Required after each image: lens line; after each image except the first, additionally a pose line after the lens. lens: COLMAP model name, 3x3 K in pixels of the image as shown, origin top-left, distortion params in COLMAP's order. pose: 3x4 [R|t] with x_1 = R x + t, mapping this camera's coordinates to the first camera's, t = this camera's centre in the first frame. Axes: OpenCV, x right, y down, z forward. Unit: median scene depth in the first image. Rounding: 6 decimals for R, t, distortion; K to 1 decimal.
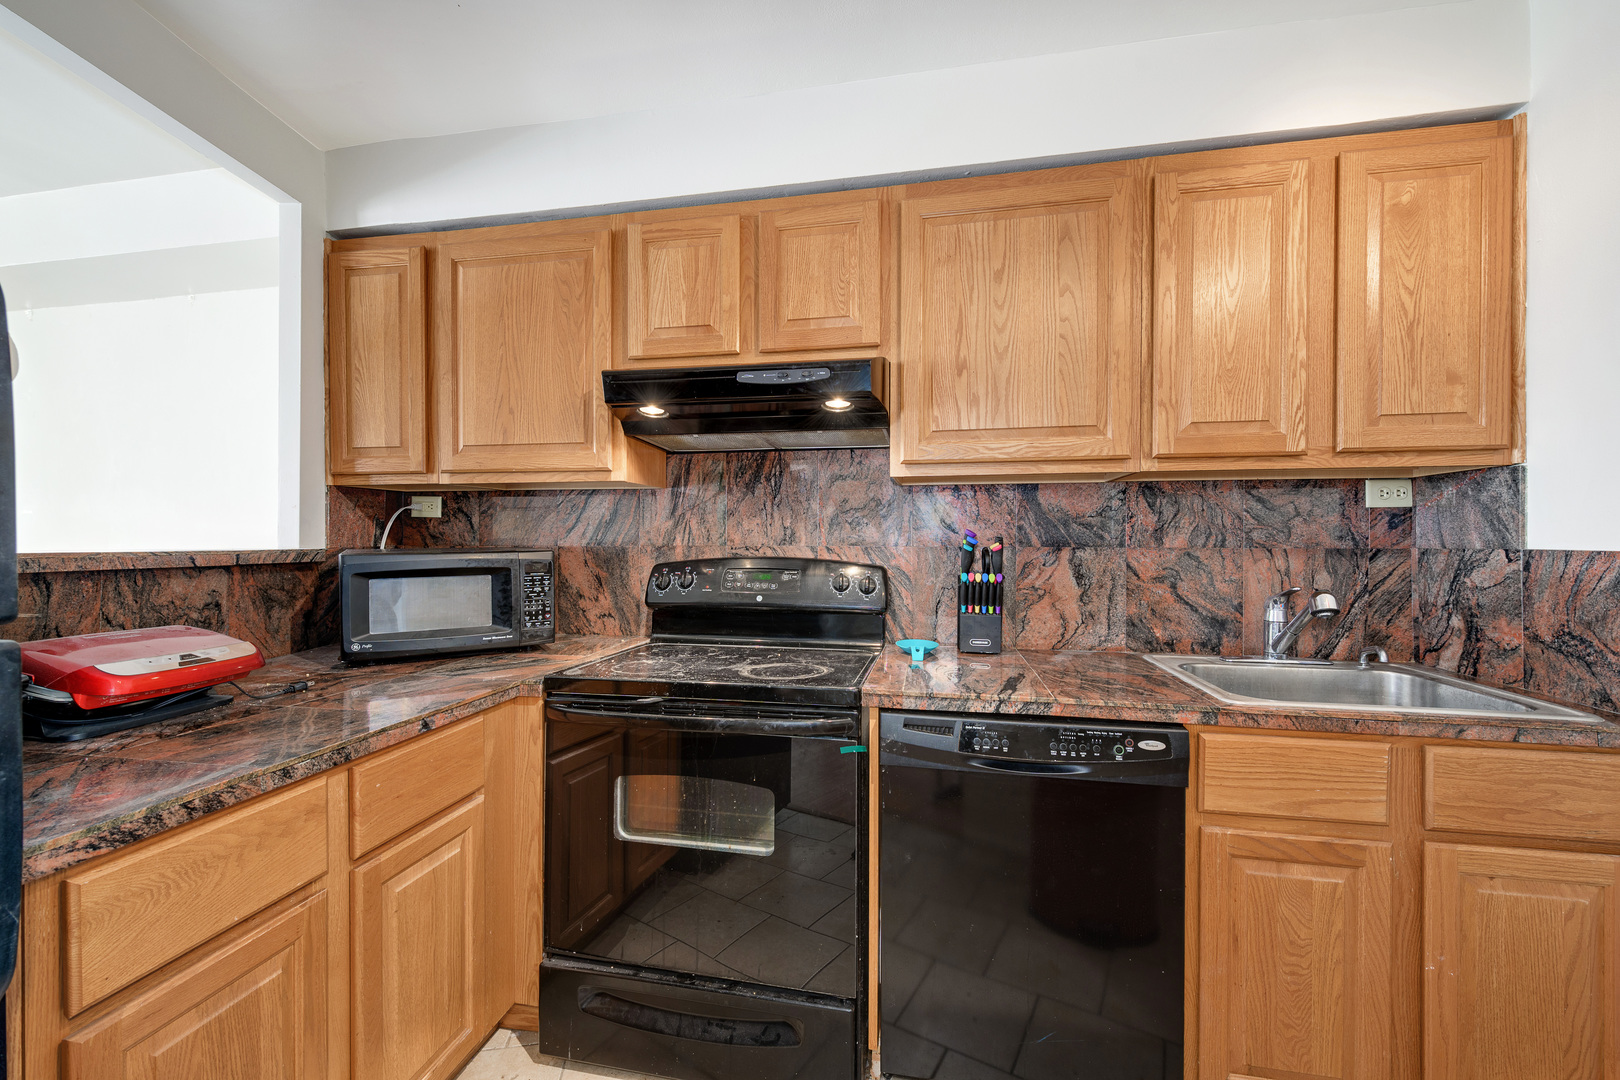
lens RADIAL K [[654.5, 0, 815.5], [0, 654.5, 543.1], [0, 0, 1]] dist [0.002826, 0.000532]
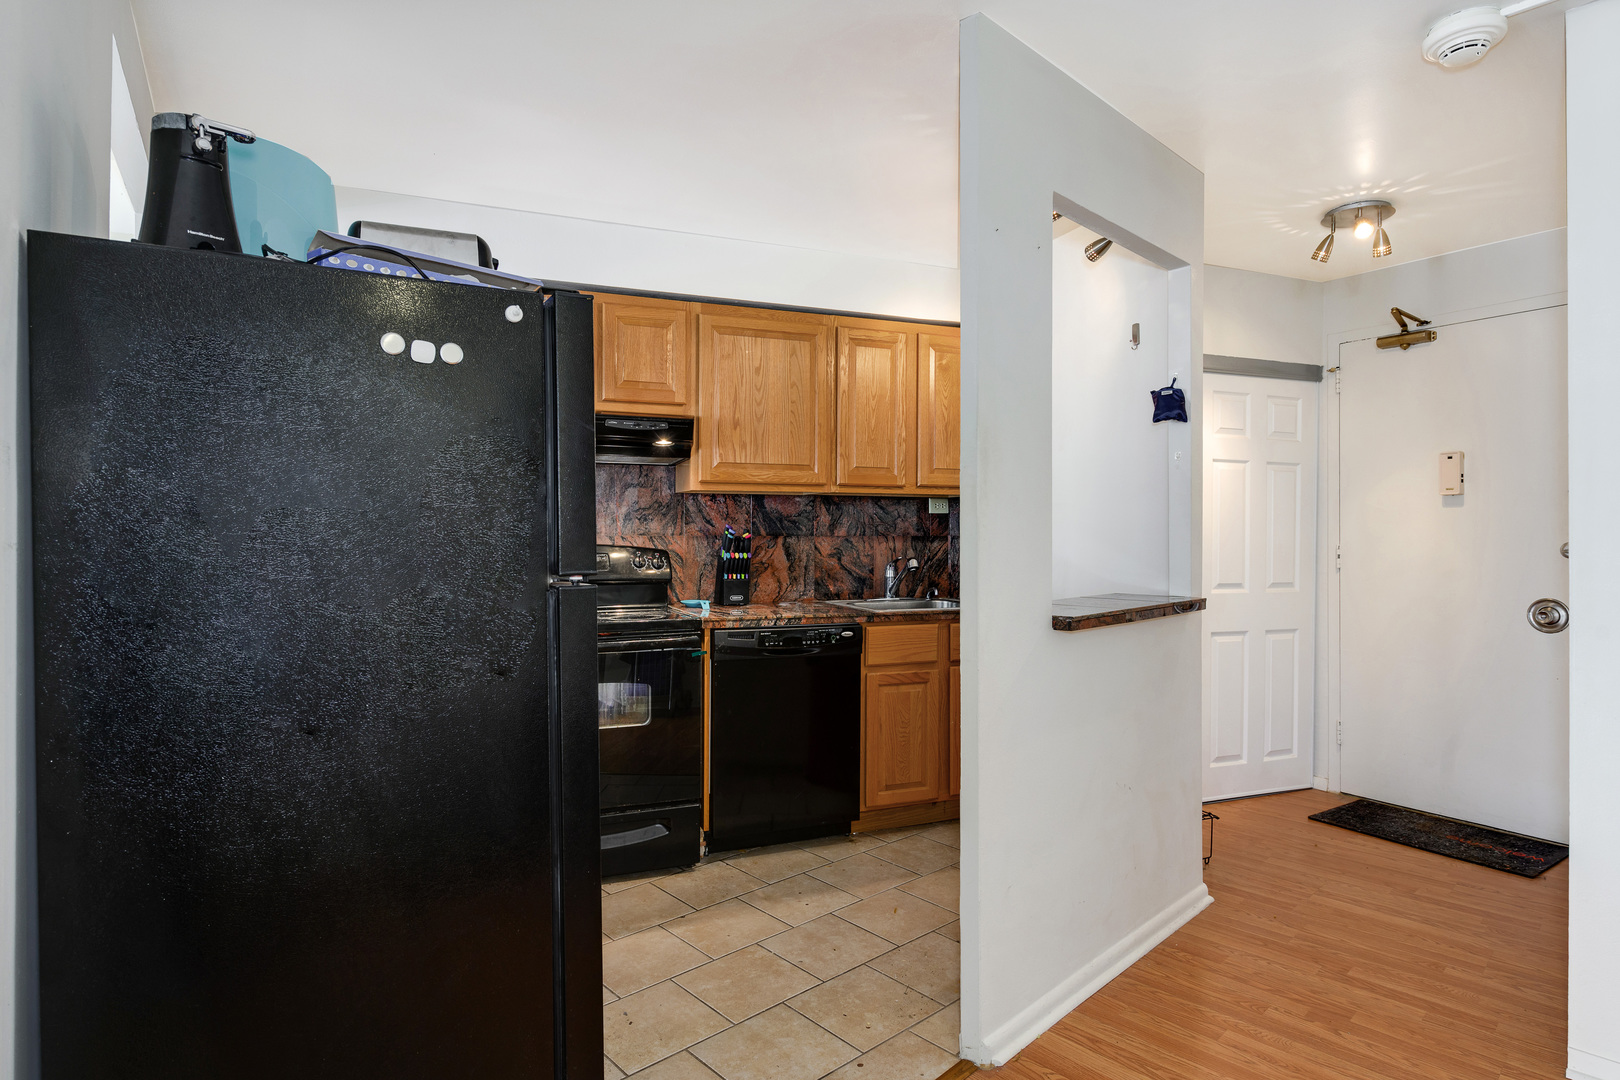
lens RADIAL K [[856.1, 0, 810.0], [0, 856.1, 540.0], [0, 0, 1]] dist [0.002606, 0.000417]
pose [[0.845536, -0.005646, 0.533888, -0.705989], [0.002819, 0.999977, 0.006111, 0.004229], [-0.533910, -0.003661, 0.845533, -0.829502]]
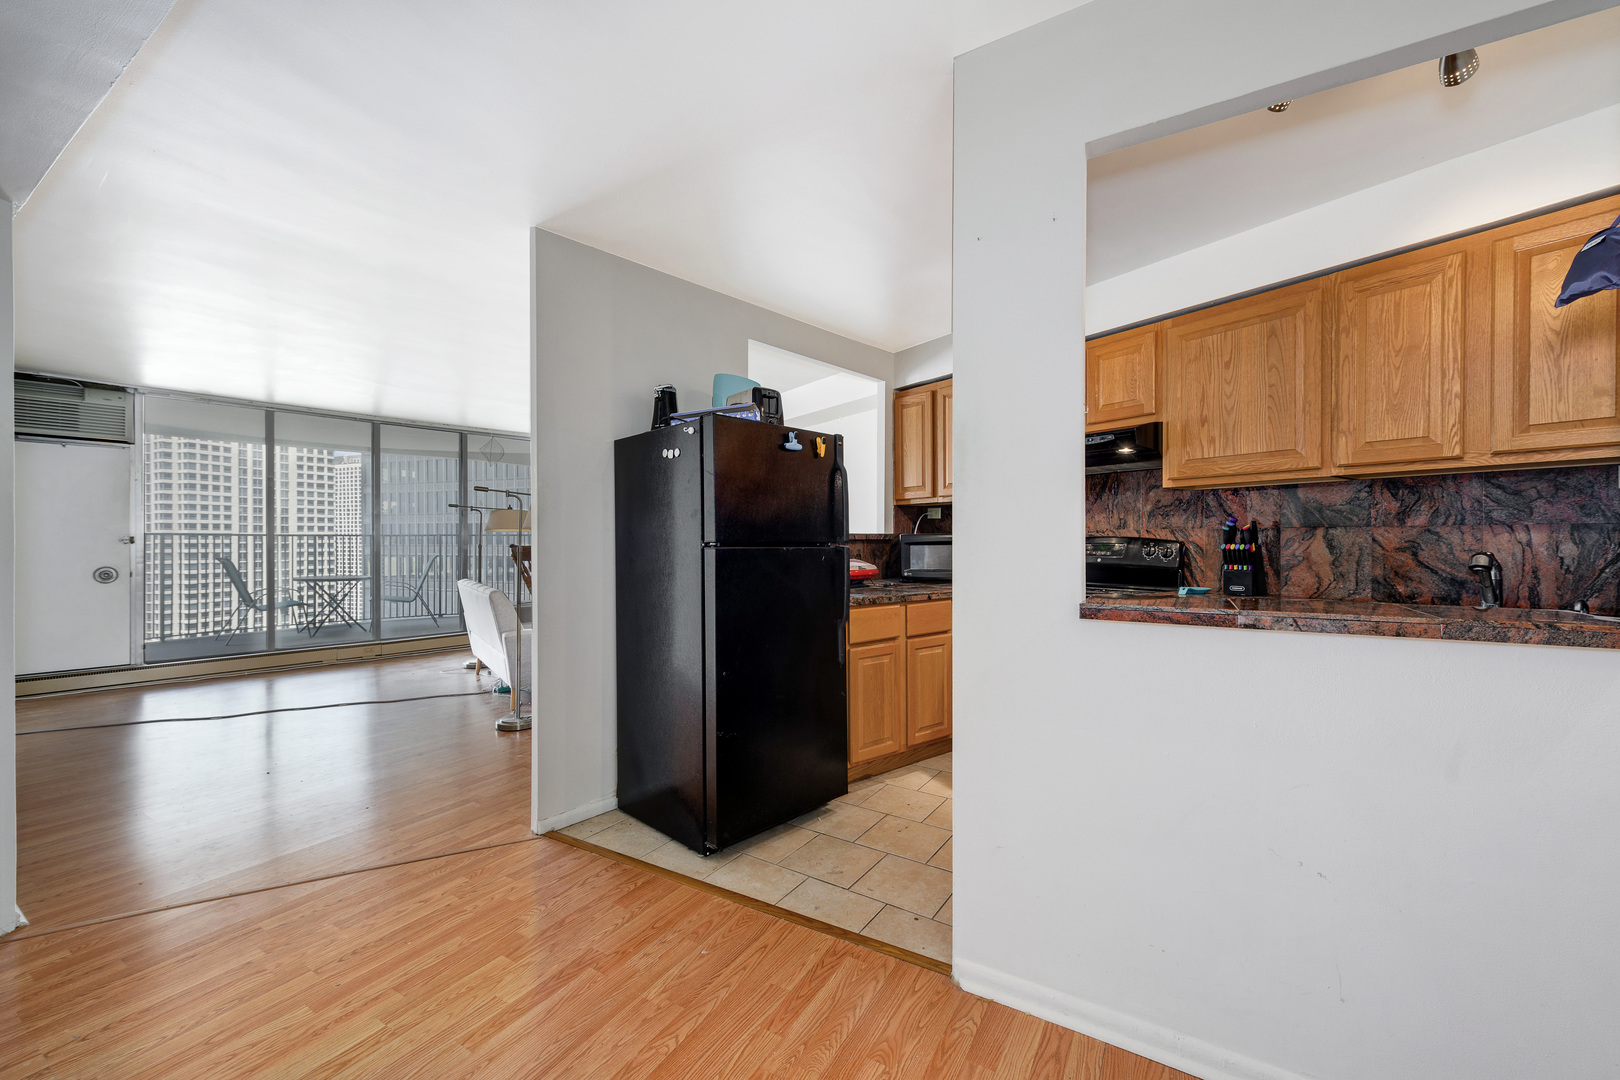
lens RADIAL K [[621.6, 0, 803.2], [0, 621.6, 546.4], [0, 0, 1]] dist [0.000805, 0.000092]
pose [[0.724639, 0.003986, -0.689117, 0.547678], [0.000825, 0.999978, 0.006653, 0.041928], [0.689128, -0.005390, 0.724619, -0.837165]]
